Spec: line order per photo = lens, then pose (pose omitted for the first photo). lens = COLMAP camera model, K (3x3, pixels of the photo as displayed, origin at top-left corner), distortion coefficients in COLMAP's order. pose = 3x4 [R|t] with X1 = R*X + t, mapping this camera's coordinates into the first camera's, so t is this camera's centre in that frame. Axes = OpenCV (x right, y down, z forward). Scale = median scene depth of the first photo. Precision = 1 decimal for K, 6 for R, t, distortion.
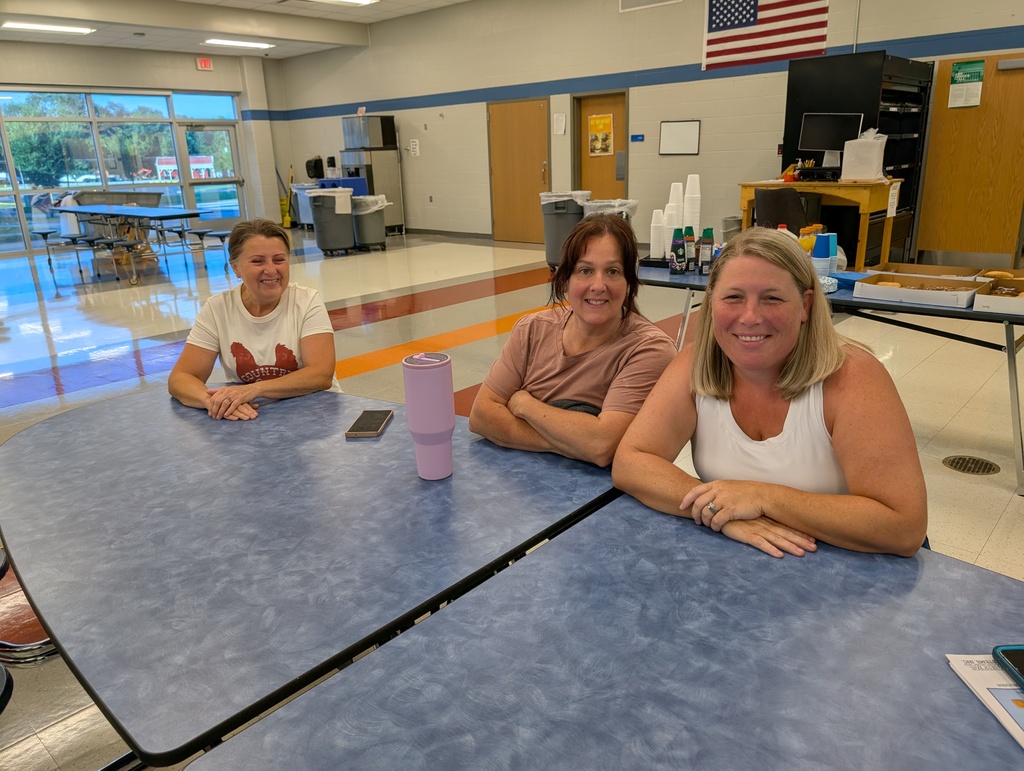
lens RADIAL K [[738.3, 0, 512.0], [0, 738.3, 385.5], [0, 0, 1]] dist [0.001405, 0.001919]
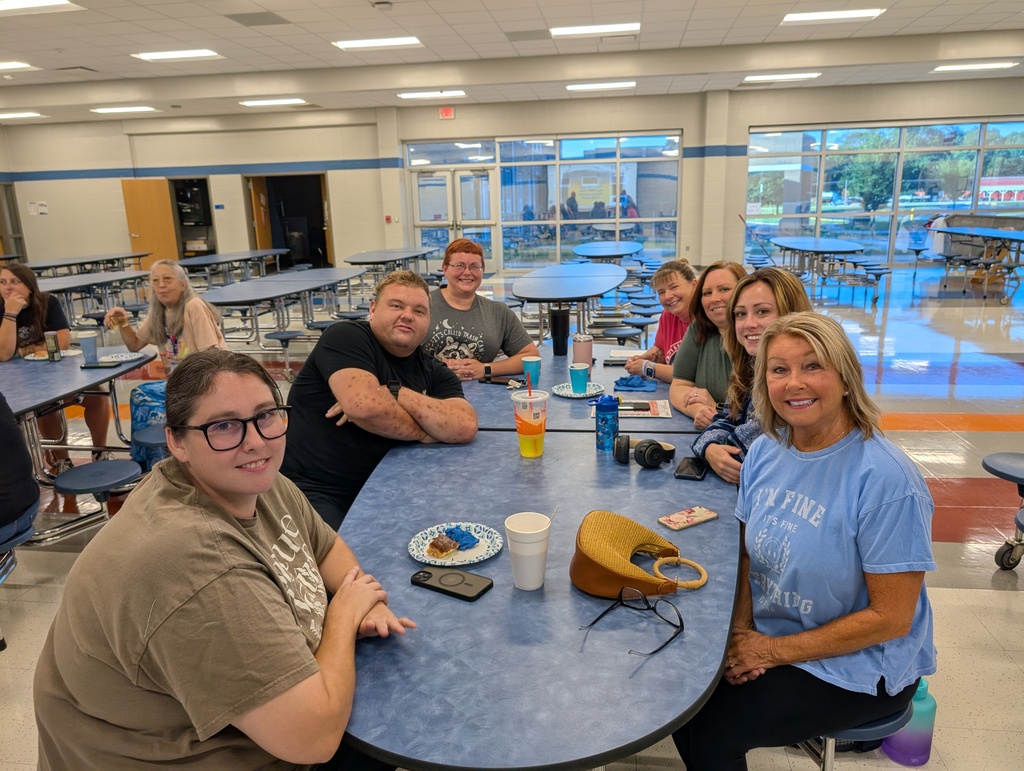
lens RADIAL K [[738.3, 0, 512.0], [0, 738.3, 385.5], [0, 0, 1]] dist [0.001405, 0.001919]
pose [[0.557097, 0.221502, -0.800362, -0.020906], [-0.242525, 0.965152, 0.098297, 0.029865], [0.794245, 0.139347, 0.591403, -0.118752]]
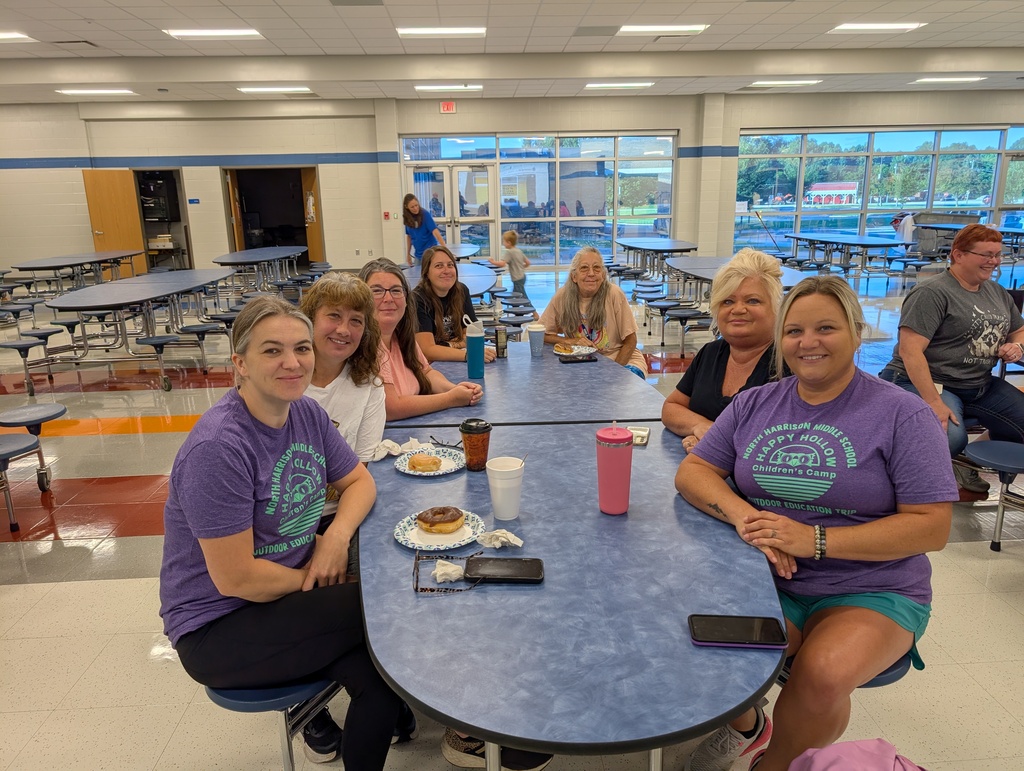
lens RADIAL K [[730.2, 0, 512.0], [0, 730.2, 385.5], [0, 0, 1]] dist [0.006011, -0.001170]
pose [[0.699374, 0.200127, -0.686167, -0.188313], [-0.220834, 0.973534, 0.058856, 0.090921], [0.679786, 0.110366, 0.725059, -0.292327]]
